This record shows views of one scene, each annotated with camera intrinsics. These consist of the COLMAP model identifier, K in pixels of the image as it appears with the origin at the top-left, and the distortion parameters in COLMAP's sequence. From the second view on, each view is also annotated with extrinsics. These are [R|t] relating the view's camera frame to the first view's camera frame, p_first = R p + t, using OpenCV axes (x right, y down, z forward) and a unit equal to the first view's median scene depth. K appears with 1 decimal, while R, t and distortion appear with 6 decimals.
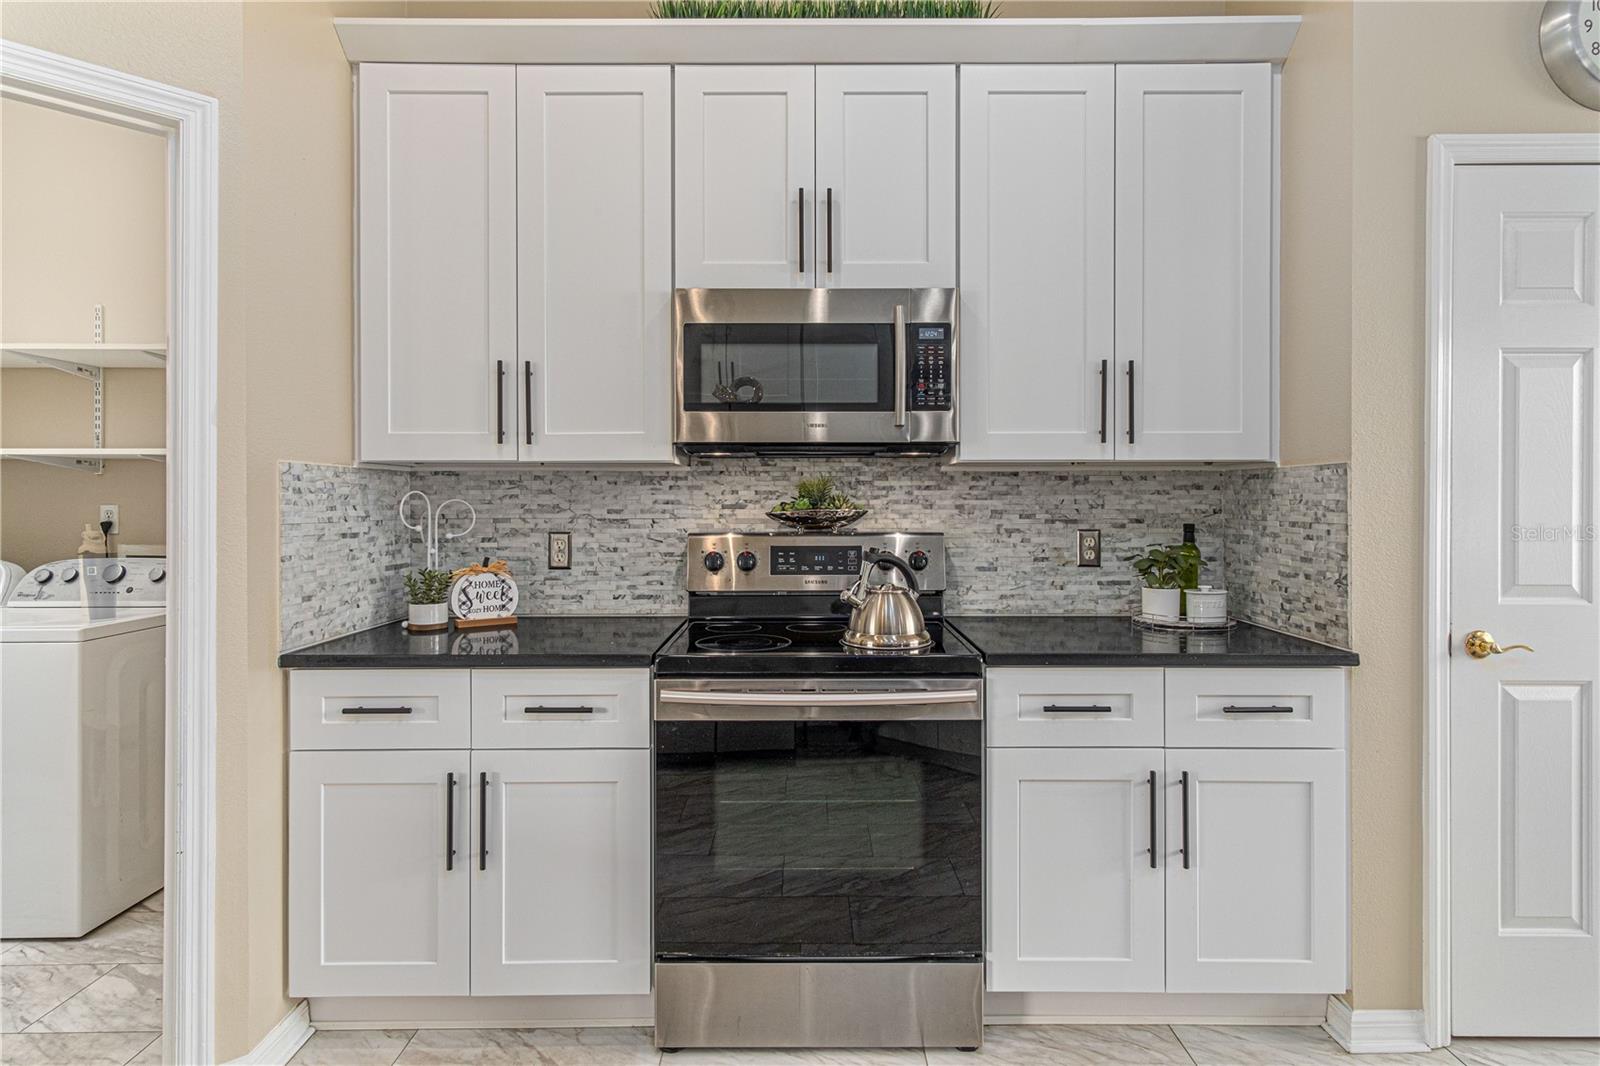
lens RADIAL K [[852.4, 0, 802.7], [0, 852.4, 496.5], [0, 0, 1]] dist [0.000778, 0.000067]
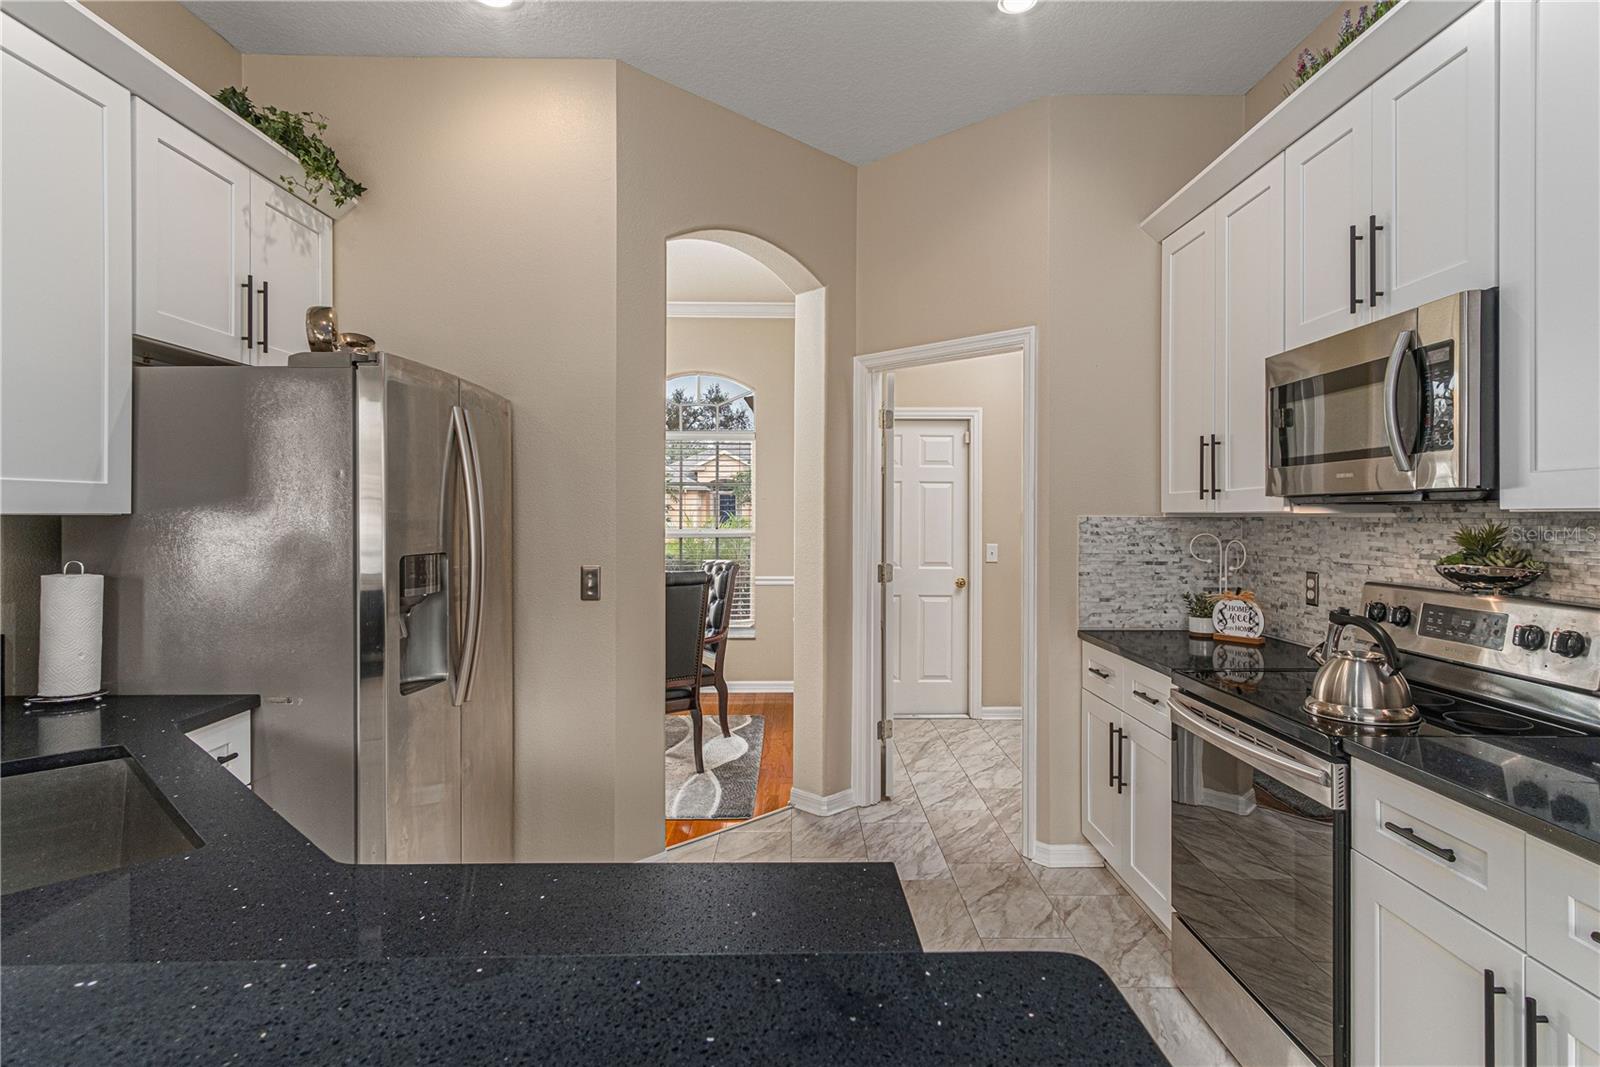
lens RADIAL K [[858.7, 0, 800.0], [0, 858.7, 533.5], [0, 0, 1]] dist [0.000061, 0.000133]
pose [[0.001545, 0.022085, -0.999755, 0.895817], [0.002768, 0.999752, 0.022090, -0.037836], [0.999995, -0.002801, 0.001483, 0.355813]]
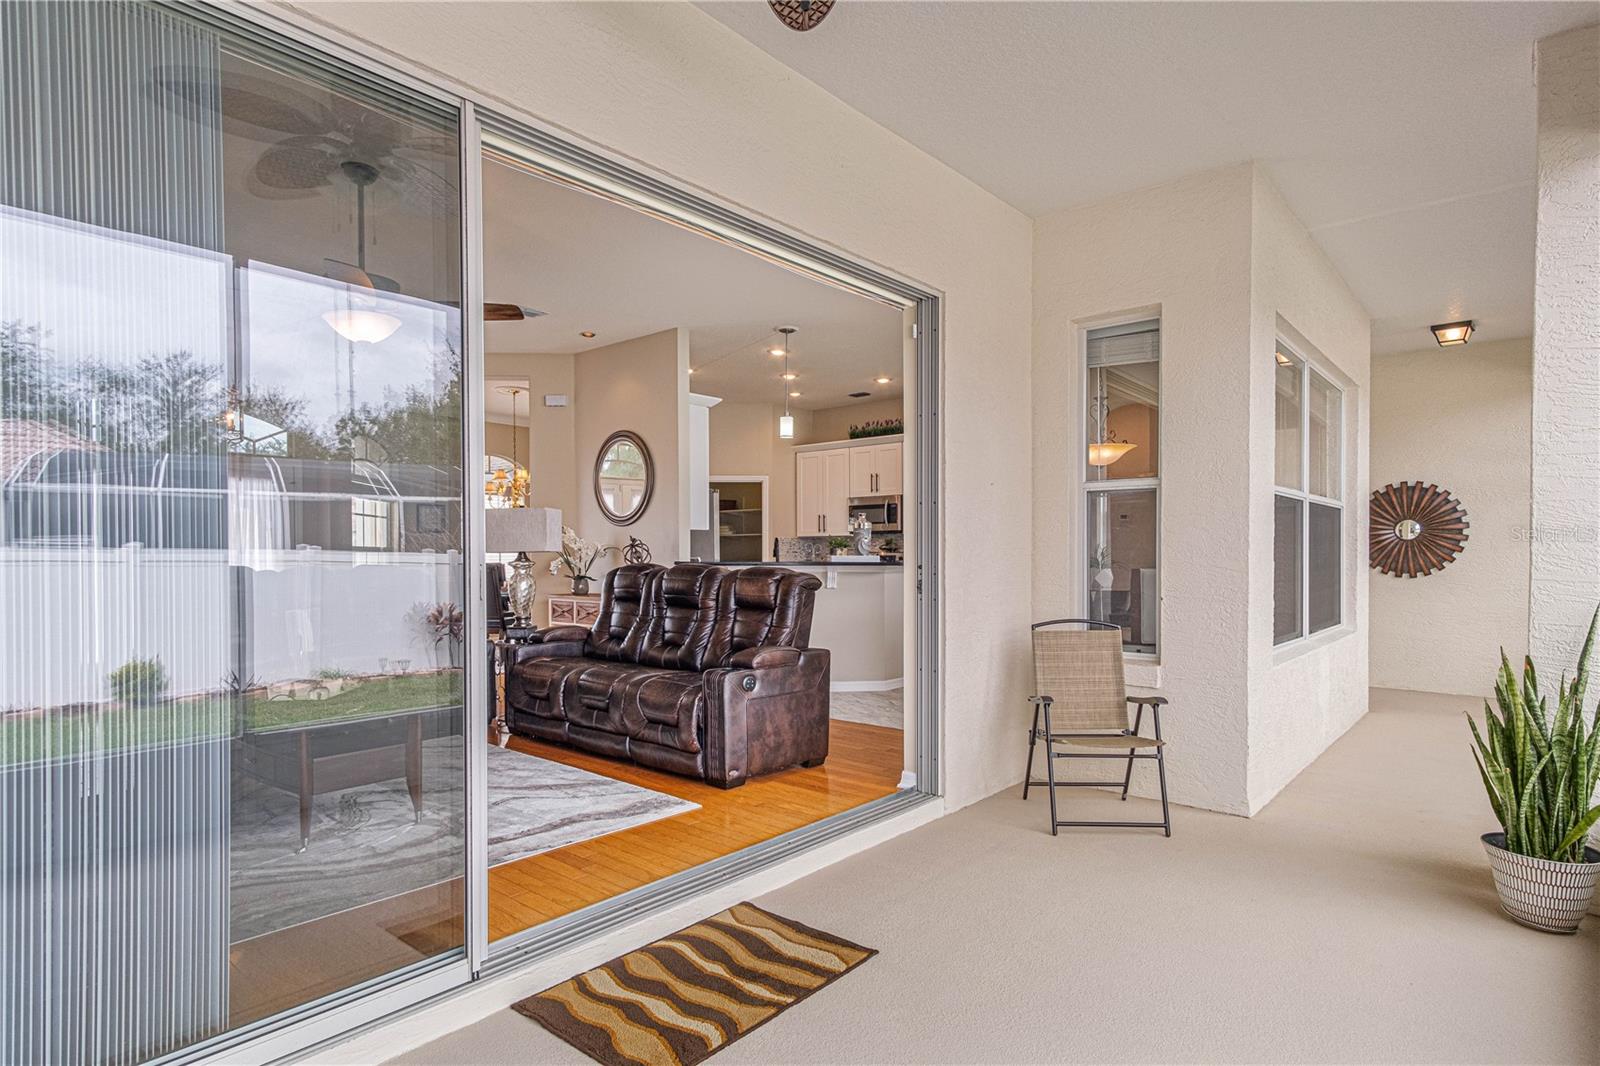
lens RADIAL K [[858.7, 0, 800.0], [0, 858.7, 533.0], [0, 0, 1]] dist [0.000061, 0.000133]
pose [[0.755437, -0.019507, -0.654931, 2.466218], [0.003920, 0.999673, -0.025252, 0.055063], [0.655210, 0.016509, 0.755267, -2.441360]]
